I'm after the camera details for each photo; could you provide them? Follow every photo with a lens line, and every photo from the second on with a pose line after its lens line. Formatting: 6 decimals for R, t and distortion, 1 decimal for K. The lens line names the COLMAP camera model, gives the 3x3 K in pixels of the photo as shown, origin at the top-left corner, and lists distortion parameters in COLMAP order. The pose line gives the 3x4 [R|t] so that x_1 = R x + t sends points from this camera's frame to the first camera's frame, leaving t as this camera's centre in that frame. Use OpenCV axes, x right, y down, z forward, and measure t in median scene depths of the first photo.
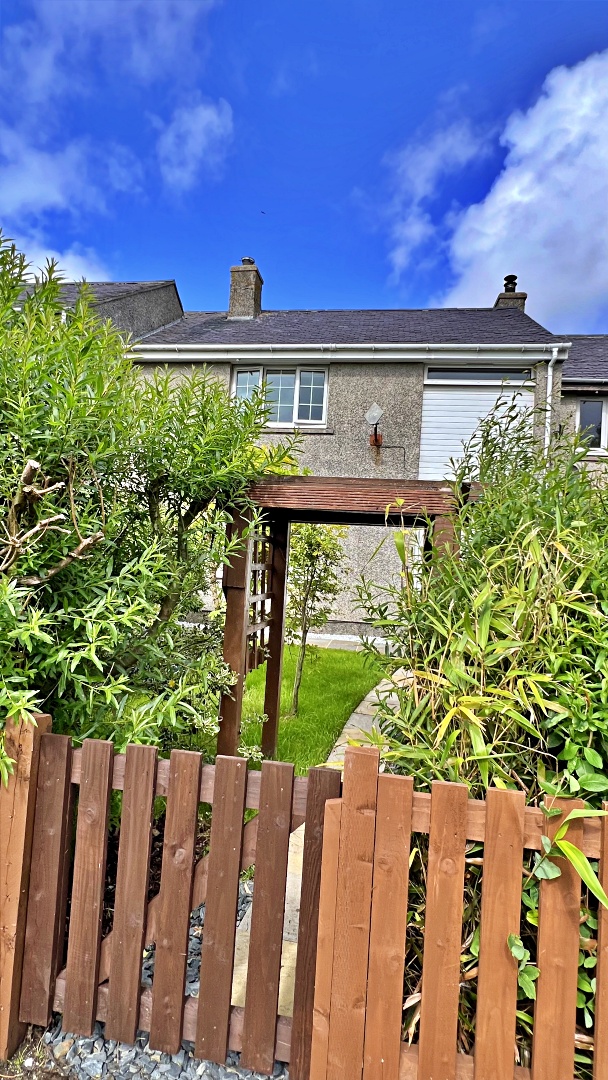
lens RADIAL K [[529.6, 0, 302.1], [0, 529.6, 537.0], [0, 0, 1]] dist [-0.003200, -0.000115]
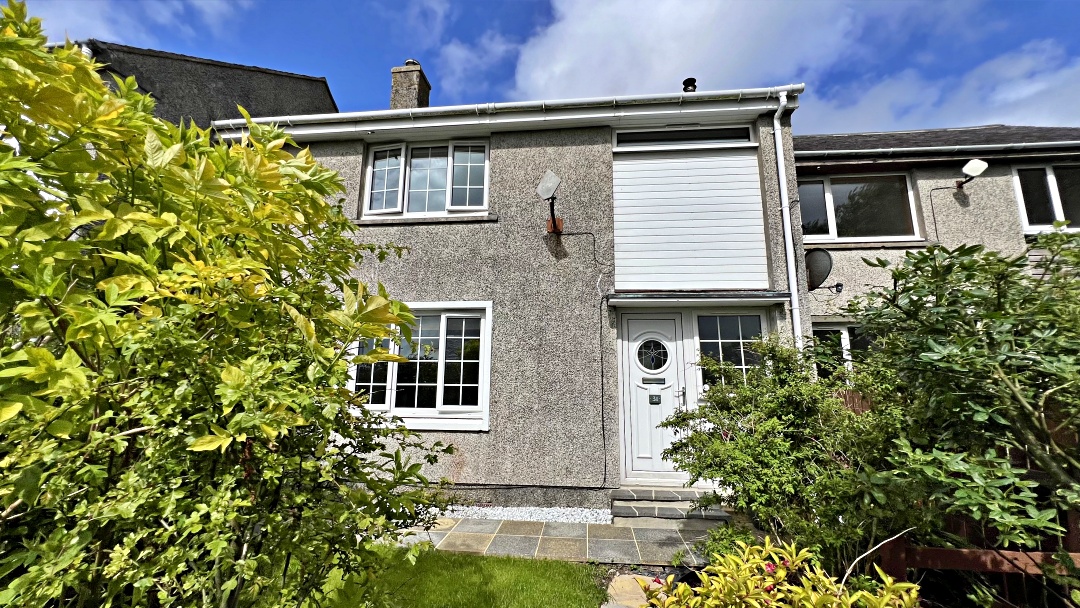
lens RADIAL K [[432.6, 0, 541.9], [0, 432.6, 304.3], [0, 0, 1]] dist [0.004417, 0.000206]
pose [[0.997848, -0.040429, 0.051614, 0.085237], [0.048010, 0.986701, -0.155292, 0.018028], [-0.044650, 0.157436, 0.986519, 0.416953]]
